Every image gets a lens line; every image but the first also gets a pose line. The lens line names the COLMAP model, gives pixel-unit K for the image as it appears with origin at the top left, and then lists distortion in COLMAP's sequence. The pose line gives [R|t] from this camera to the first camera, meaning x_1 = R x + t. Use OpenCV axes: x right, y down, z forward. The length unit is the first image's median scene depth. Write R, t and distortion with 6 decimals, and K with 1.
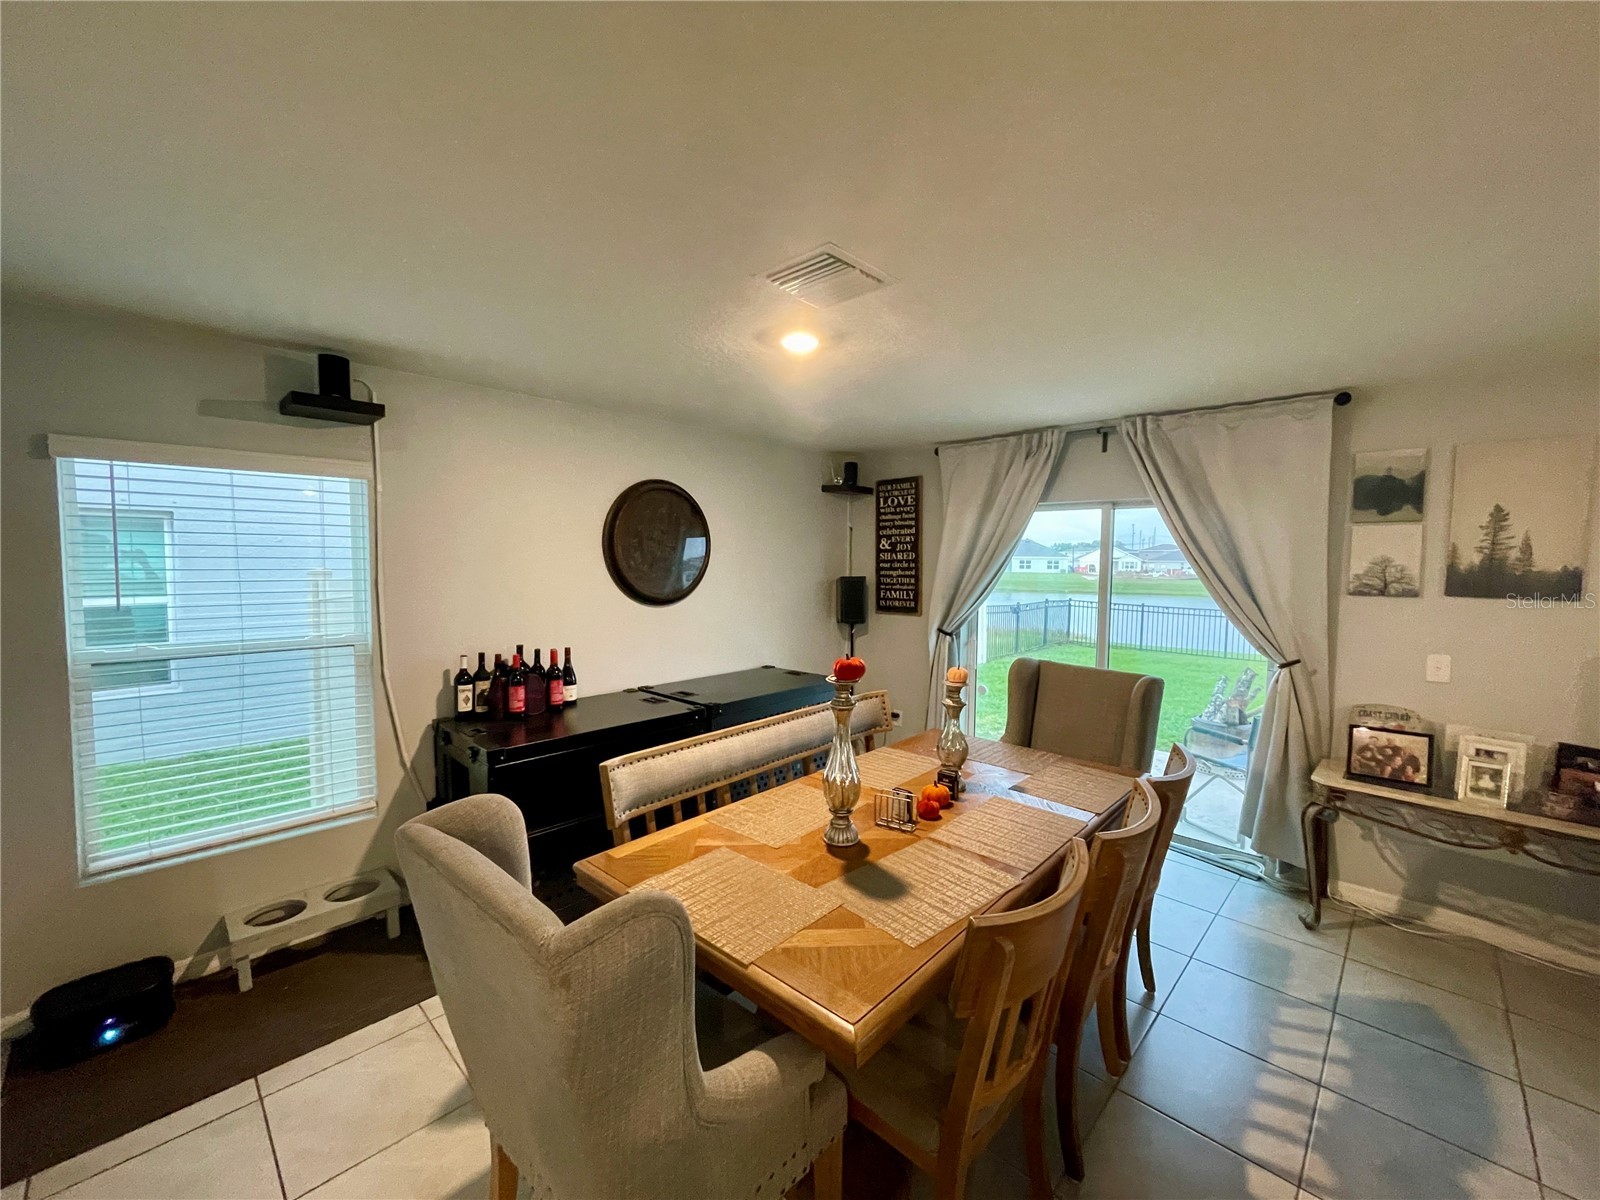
lens RADIAL K [[647.3, 0, 802.9], [0, 647.3, 600.9], [0, 0, 1]] dist [-0.002135, -0.000132]
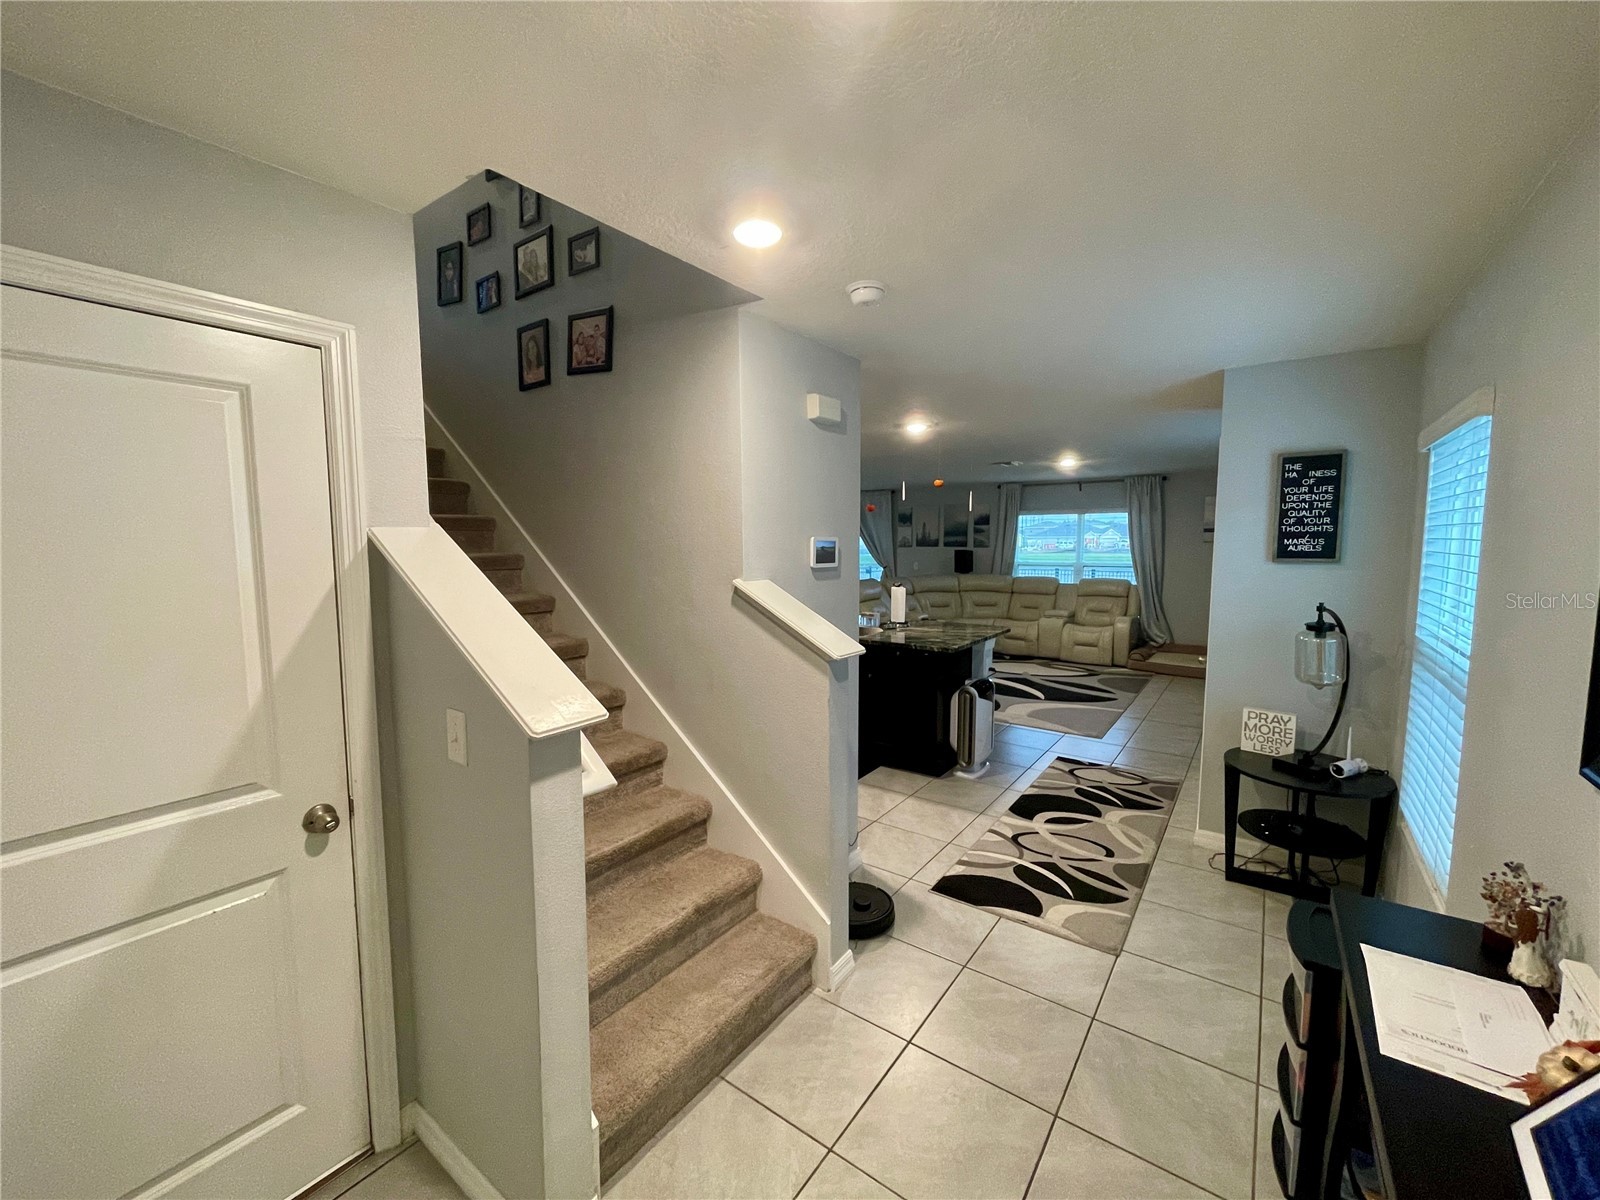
lens RADIAL K [[647.3, 0, 803.4], [0, 647.3, 598.8], [0, 0, 1]] dist [-0.002135, -0.000132]
pose [[0.990370, -0.027913, 0.135604, -0.142215], [0.024285, 0.999303, 0.028340, 0.149660], [-0.136301, -0.024774, 0.990358, -2.266687]]
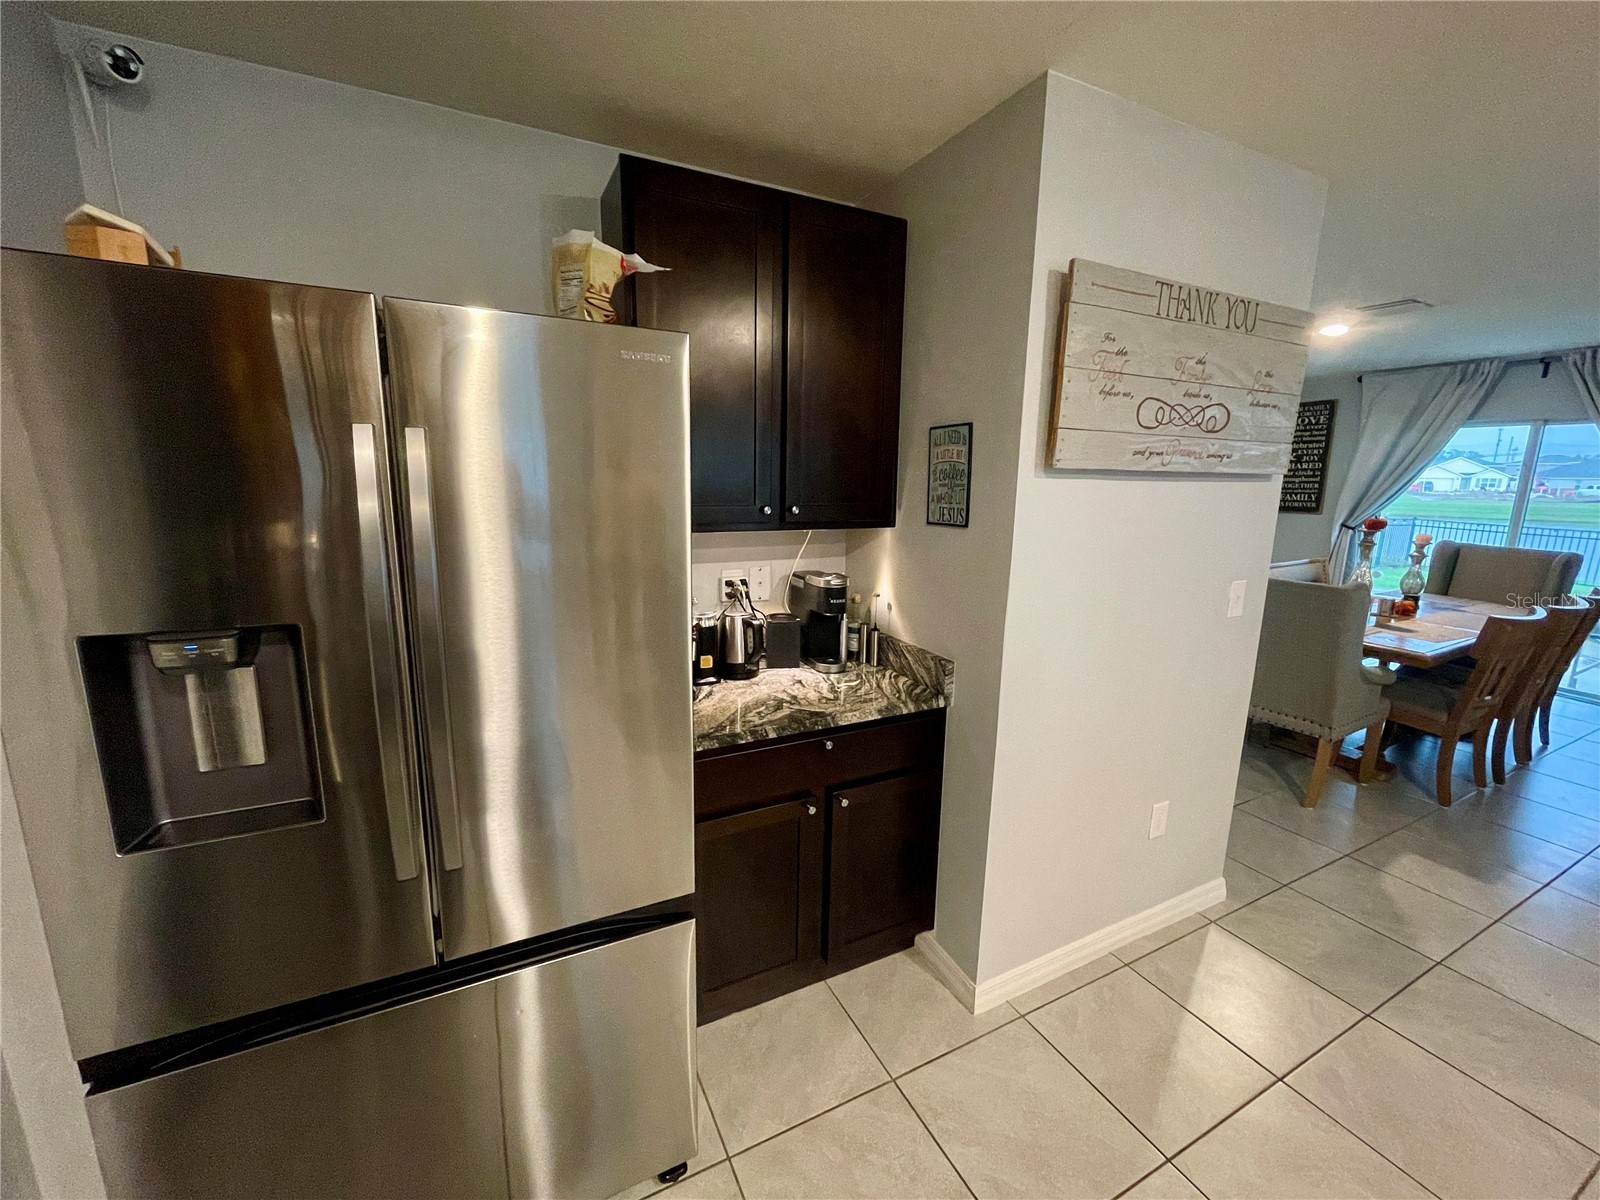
lens RADIAL K [[647.3, 0, 804.1], [0, 647.3, 600.5], [0, 0, 1]] dist [-0.002135, -0.000132]
pose [[0.943902, 0.064087, -0.323947, -0.502161], [-0.022309, 0.991122, 0.131072, 0.068050], [0.329471, -0.116492, 0.936952, -0.757468]]
